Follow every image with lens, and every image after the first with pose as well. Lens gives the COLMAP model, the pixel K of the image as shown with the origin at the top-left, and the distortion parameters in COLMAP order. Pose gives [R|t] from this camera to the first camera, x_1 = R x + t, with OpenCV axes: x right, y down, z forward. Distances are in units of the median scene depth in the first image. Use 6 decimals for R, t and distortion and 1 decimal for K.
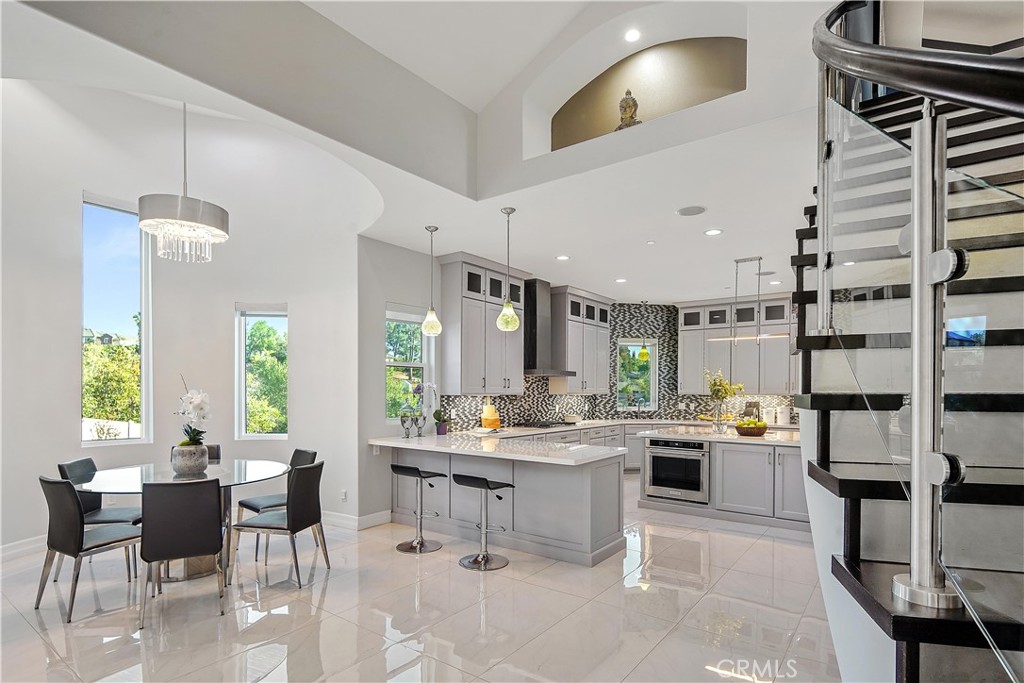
lens RADIAL K [[525.1, 0, 517.4], [0, 525.1, 393.2], [0, 0, 1]] dist [0.000174, 0.000023]
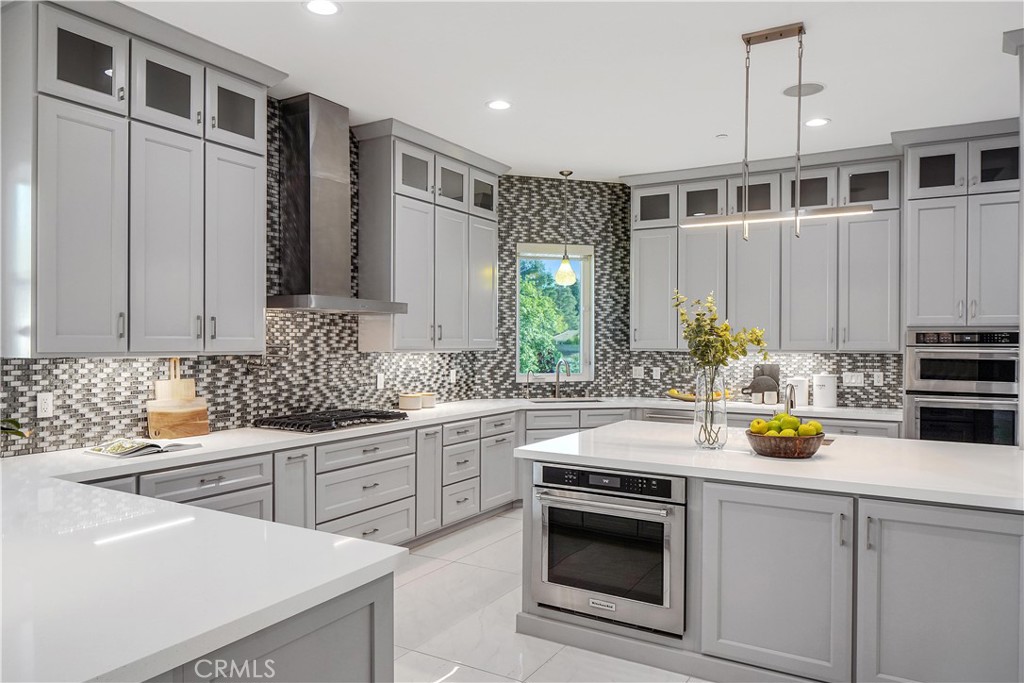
lens RADIAL K [[690.3, 0, 512.0], [0, 690.3, 341.5], [0, 0, 1]] dist [-0.005999, -0.002067]
pose [[0.995121, -0.000320, 0.098663, 0.125730], [0.000823, 0.999987, -0.005060, -0.003607], [-0.098660, 0.005117, 0.995108, 0.338439]]
